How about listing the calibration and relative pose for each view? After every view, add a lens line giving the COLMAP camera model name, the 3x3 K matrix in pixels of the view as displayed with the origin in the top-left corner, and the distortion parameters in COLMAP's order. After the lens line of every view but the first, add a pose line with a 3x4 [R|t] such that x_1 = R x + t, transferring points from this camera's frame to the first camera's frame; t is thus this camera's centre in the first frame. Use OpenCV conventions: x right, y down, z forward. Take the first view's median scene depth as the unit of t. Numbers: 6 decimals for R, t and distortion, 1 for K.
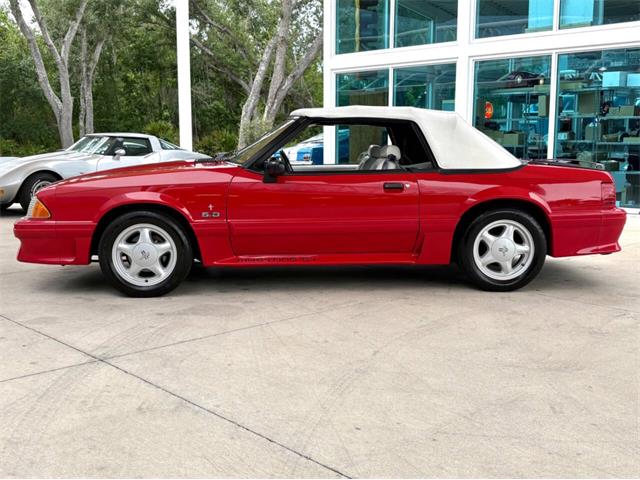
lens RADIAL K [[748.8, 0, 320.0], [0, 748.8, 240.0], [0, 0, 1]] dist [0.128335, -0.358347]
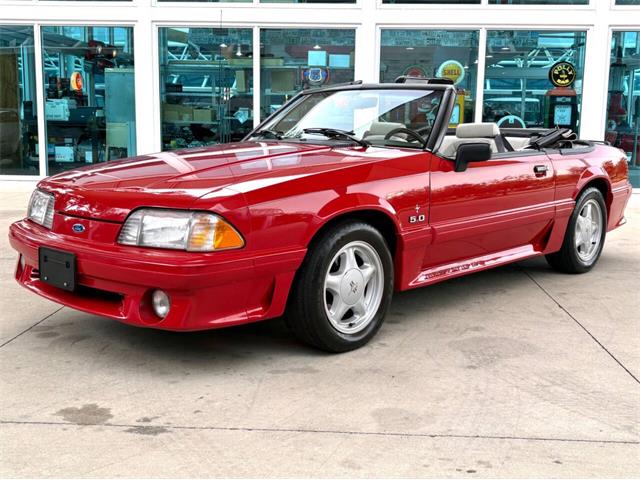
lens RADIAL K [[748.8, 0, 320.0], [0, 748.8, 240.0], [0, 0, 1]] dist [0.128335, -0.358347]
pose [[0.727385, -0.100655, 0.678807, -0.680196], [0.078866, 0.994892, 0.063015, -0.064223], [-0.681683, 0.007699, 0.731608, 0.511699]]
